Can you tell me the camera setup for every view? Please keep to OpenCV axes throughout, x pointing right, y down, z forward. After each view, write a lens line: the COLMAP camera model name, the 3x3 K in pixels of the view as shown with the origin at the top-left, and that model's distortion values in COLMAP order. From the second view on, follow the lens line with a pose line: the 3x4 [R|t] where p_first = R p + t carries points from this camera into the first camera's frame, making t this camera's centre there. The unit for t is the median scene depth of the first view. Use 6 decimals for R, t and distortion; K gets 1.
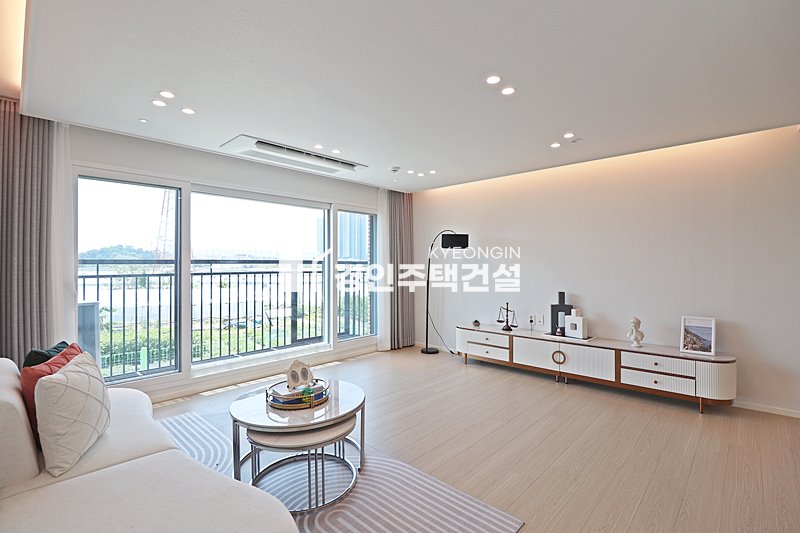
lens RADIAL K [[369.4, 0, 397.4], [0, 369.4, 264.0], [0, 0, 1]] dist [-0.011246, -0.003339]
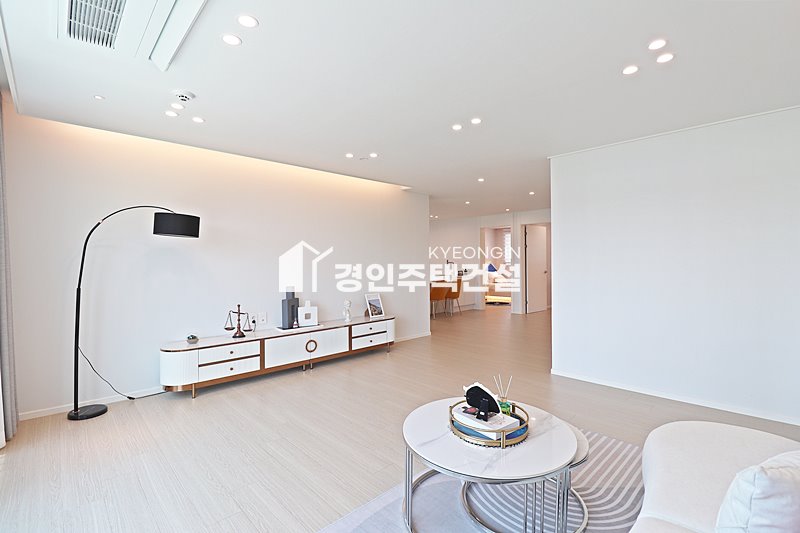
lens RADIAL K [[369.4, 0, 413.3], [0, 369.4, 263.9], [0, 0, 1]] dist [-0.011246, -0.003339]
pose [[0.038295, -0.002419, 0.999264, -0.588789], [0.004094, 0.999989, 0.002264, 0.010914], [-0.999258, 0.004004, 0.038304, 0.613623]]
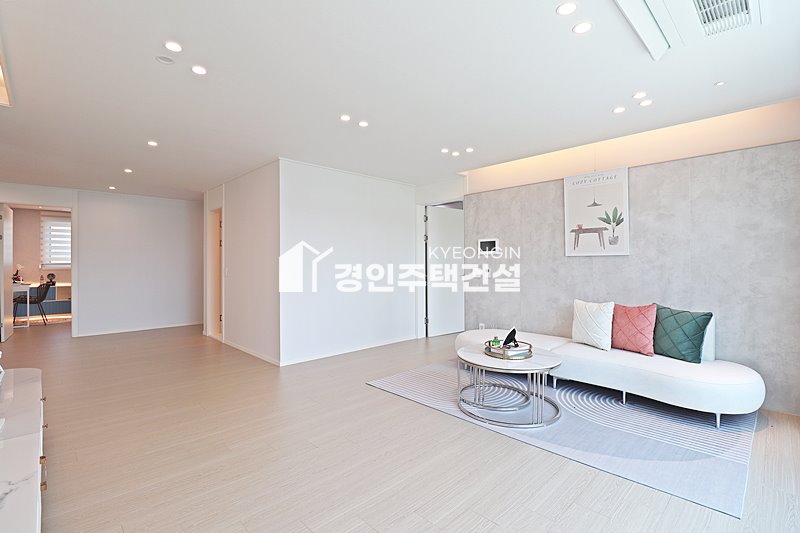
lens RADIAL K [[369.4, 0, 396.5], [0, 369.4, 263.6], [0, 0, 1]] dist [-0.011246, -0.003339]
pose [[-0.998612, 0.006506, 0.052257, 0.031749], [0.006458, 0.999979, -0.001094, 0.026466], [-0.052263, -0.000755, -0.998633, 1.285380]]
